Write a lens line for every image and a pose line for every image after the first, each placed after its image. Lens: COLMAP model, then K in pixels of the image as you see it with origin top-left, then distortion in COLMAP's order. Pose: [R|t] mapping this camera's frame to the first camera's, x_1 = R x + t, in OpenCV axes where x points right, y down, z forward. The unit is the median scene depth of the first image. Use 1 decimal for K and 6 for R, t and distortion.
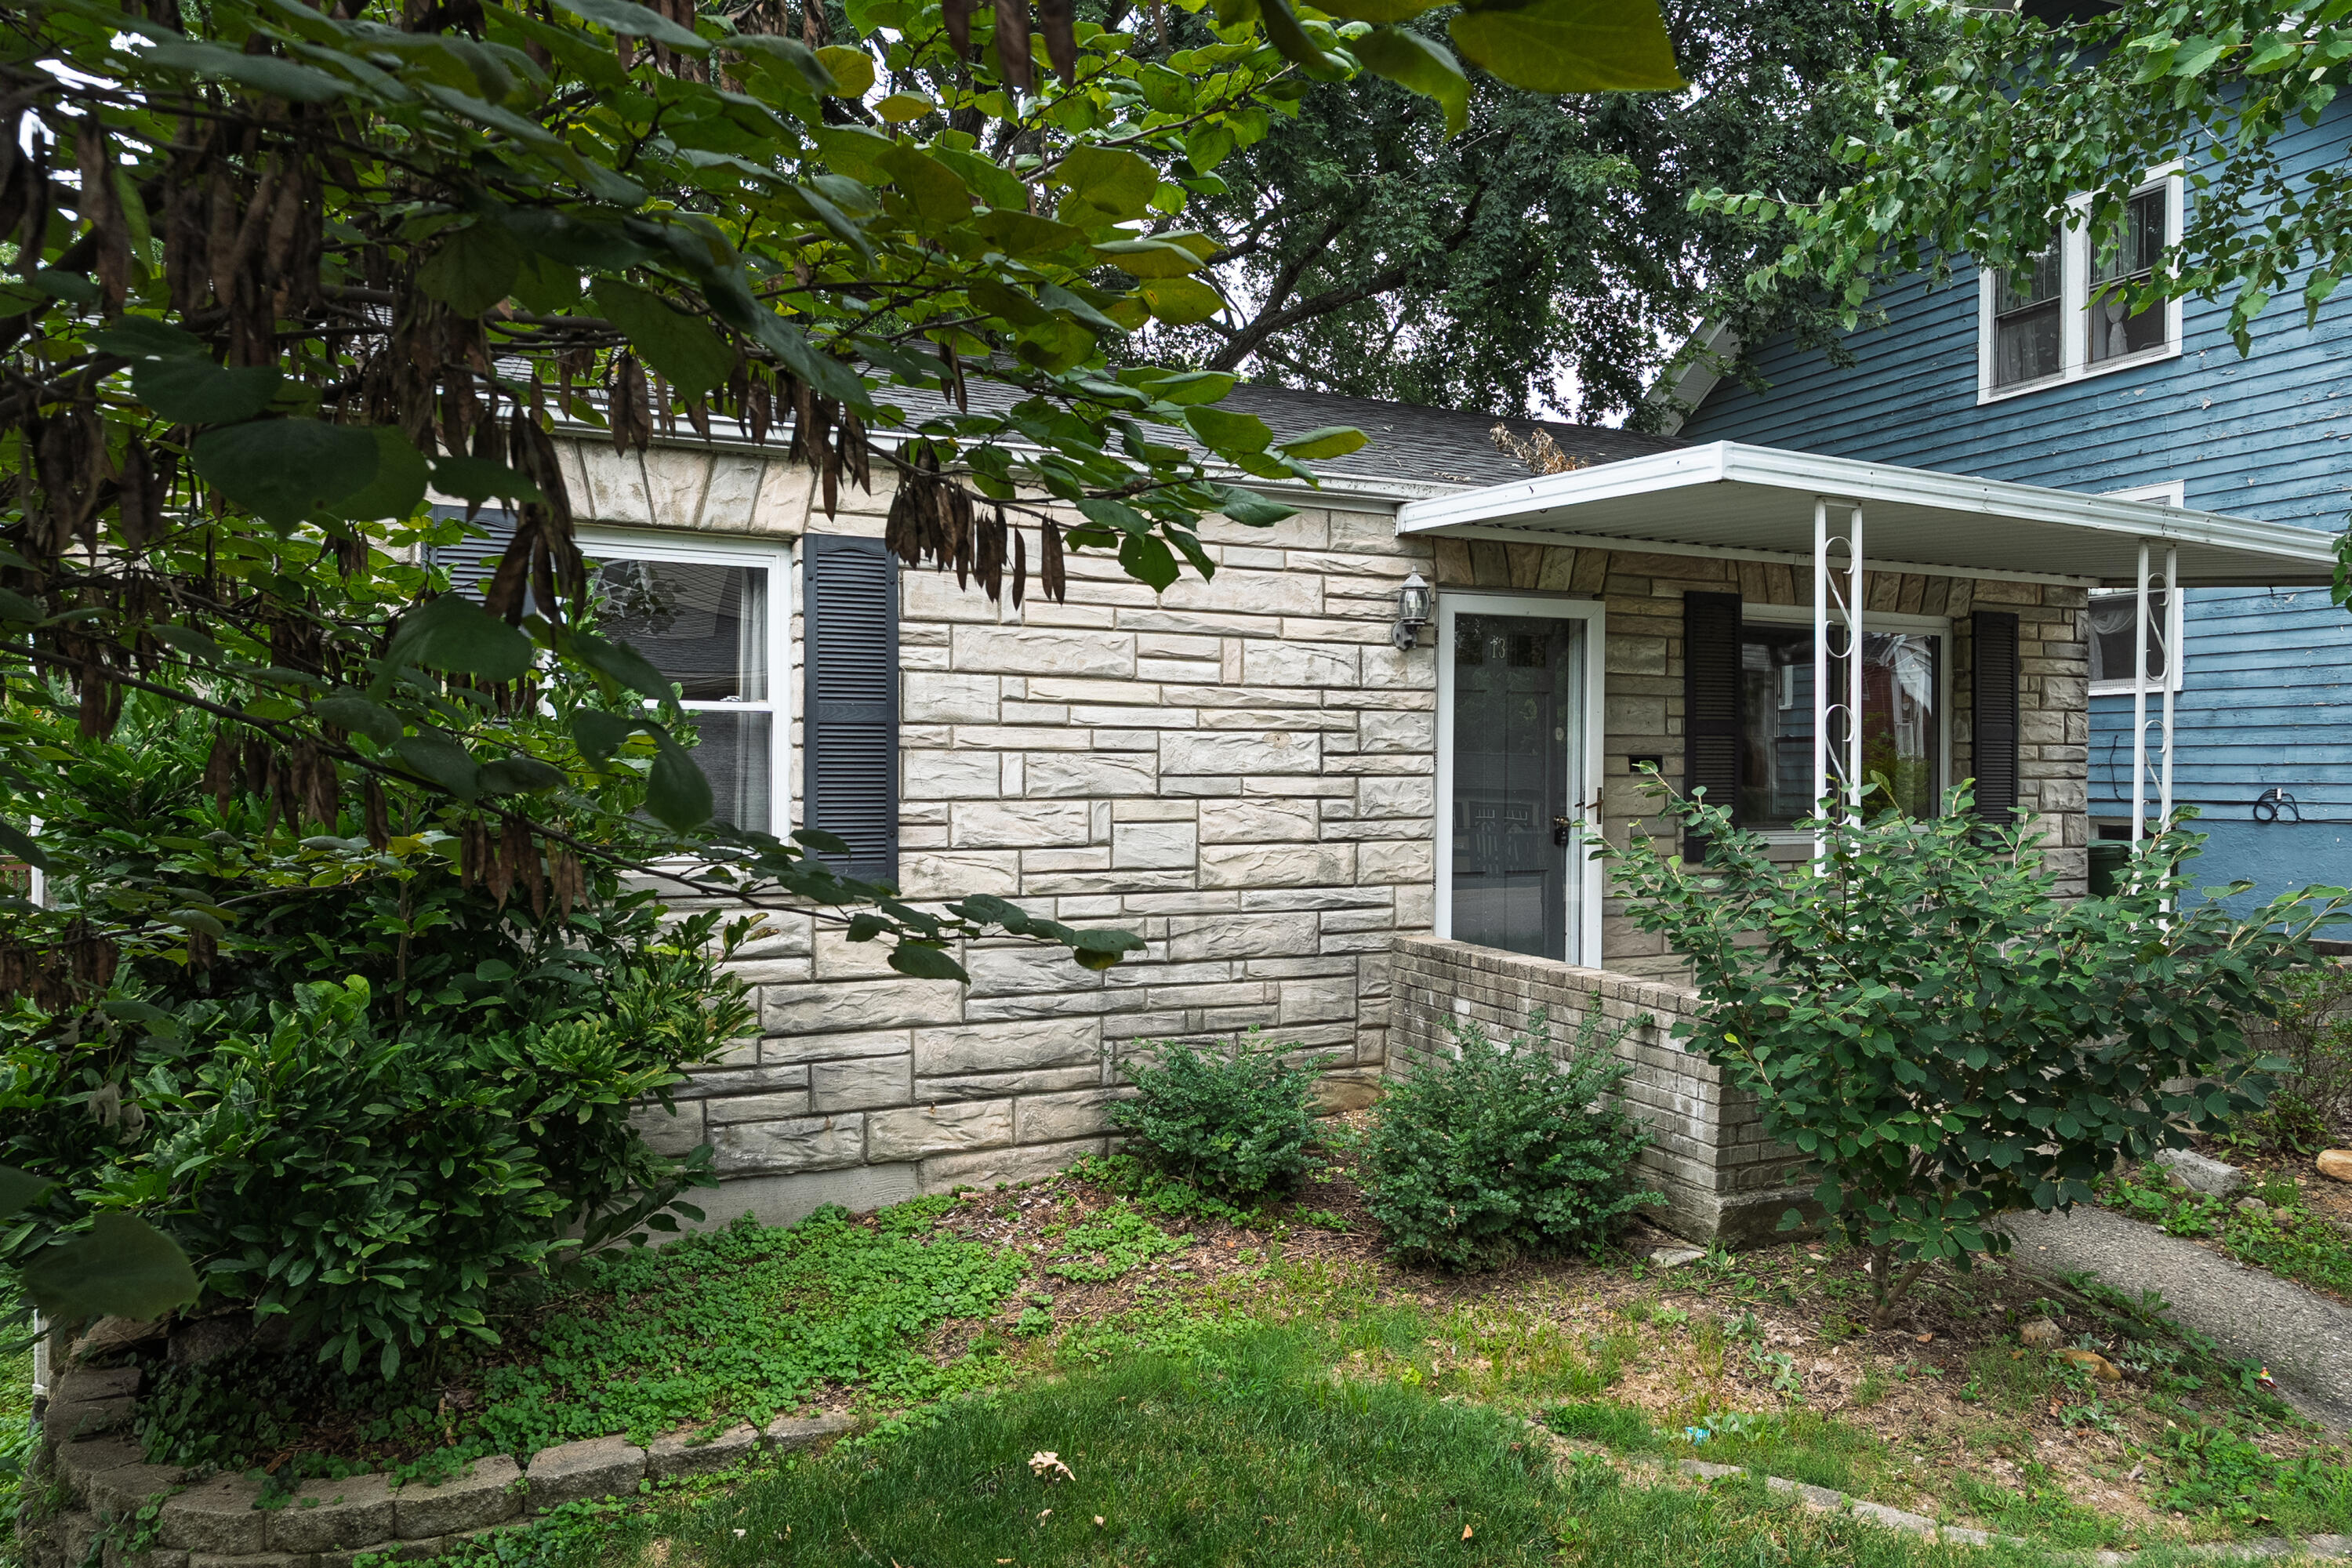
lens RADIAL K [[1470.5, 0, 1183.2], [0, 1470.5, 781.0], [0, 0, 1]] dist [-0.005660, -0.001264]
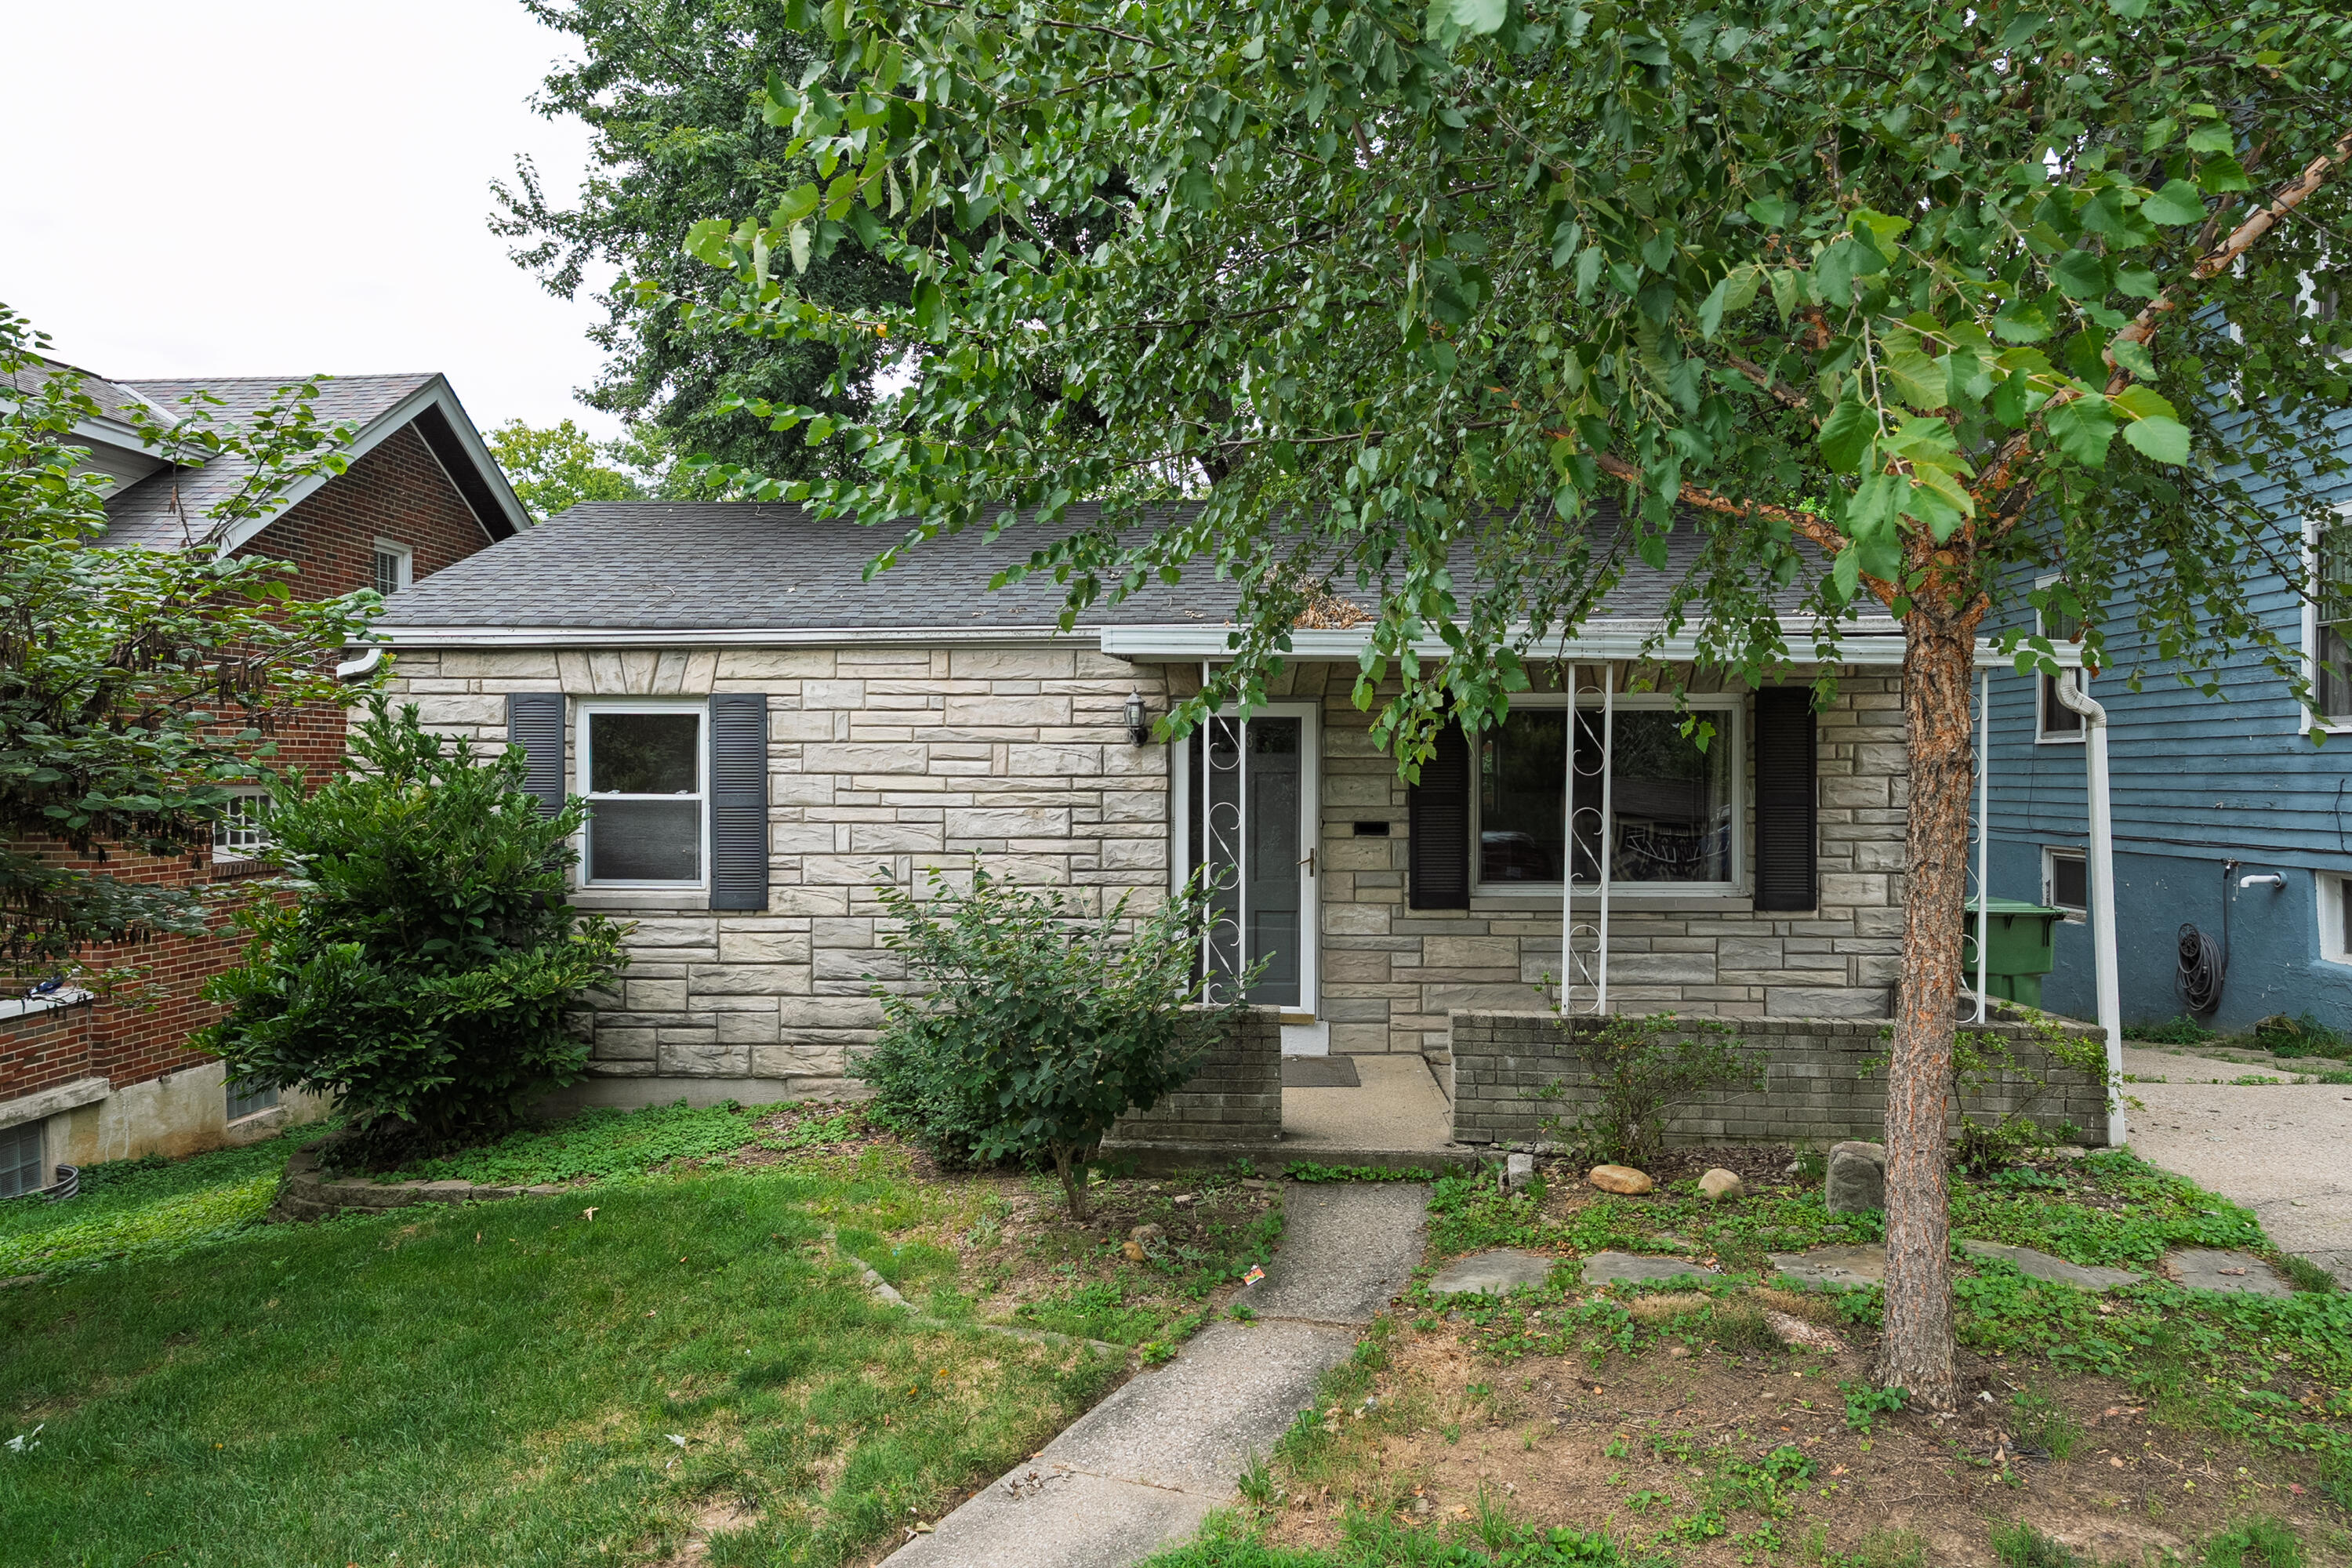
lens RADIAL K [[1470.5, 0, 1186.2], [0, 1470.5, 785.3], [0, 0, 1]] dist [-0.005660, -0.001264]
pose [[0.893800, -0.001514, -0.448464, 0.898965], [0.000018, 0.999994, -0.003339, -0.054524], [0.448466, 0.002977, 0.893795, -0.227712]]
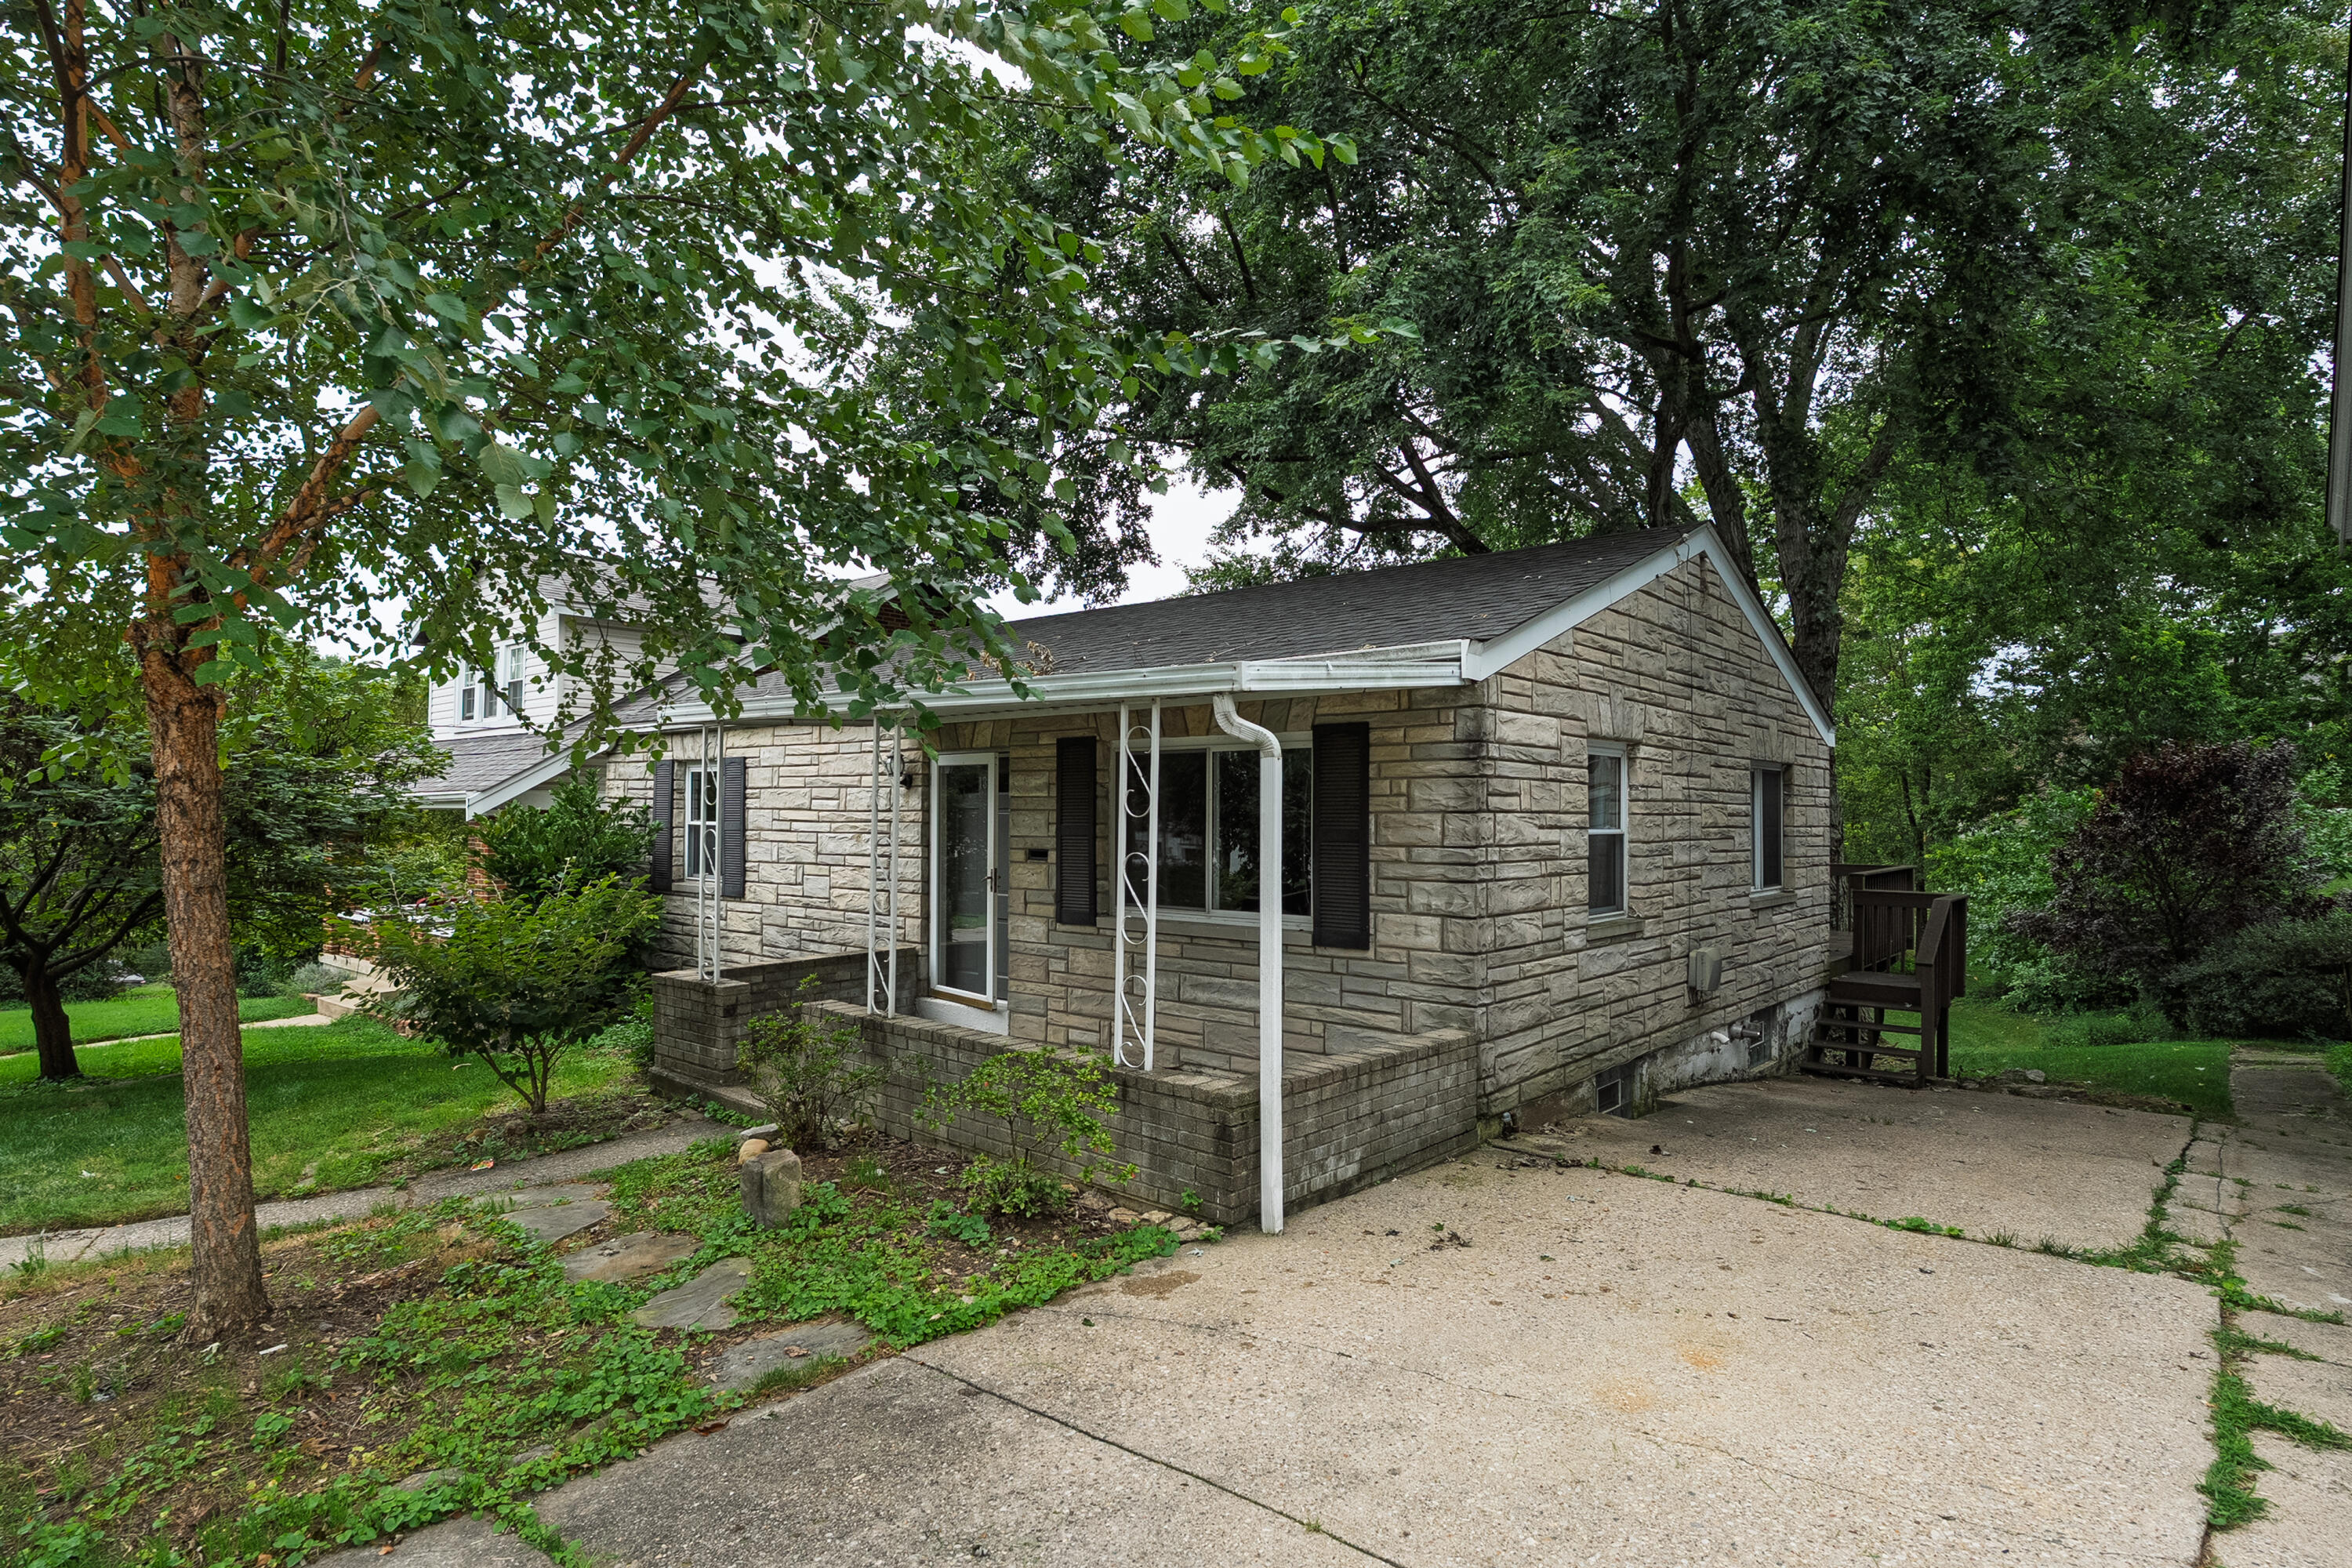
lens RADIAL K [[1098.0, 0, 1160.8], [0, 1098.0, 782.5], [0, 0, 1]] dist [0.001754, -0.000025]
pose [[0.469992, -0.027069, -0.882255, 1.688696], [-0.010649, 0.999283, -0.036332, -0.056953], [0.882606, 0.026471, 0.469367, 0.711665]]
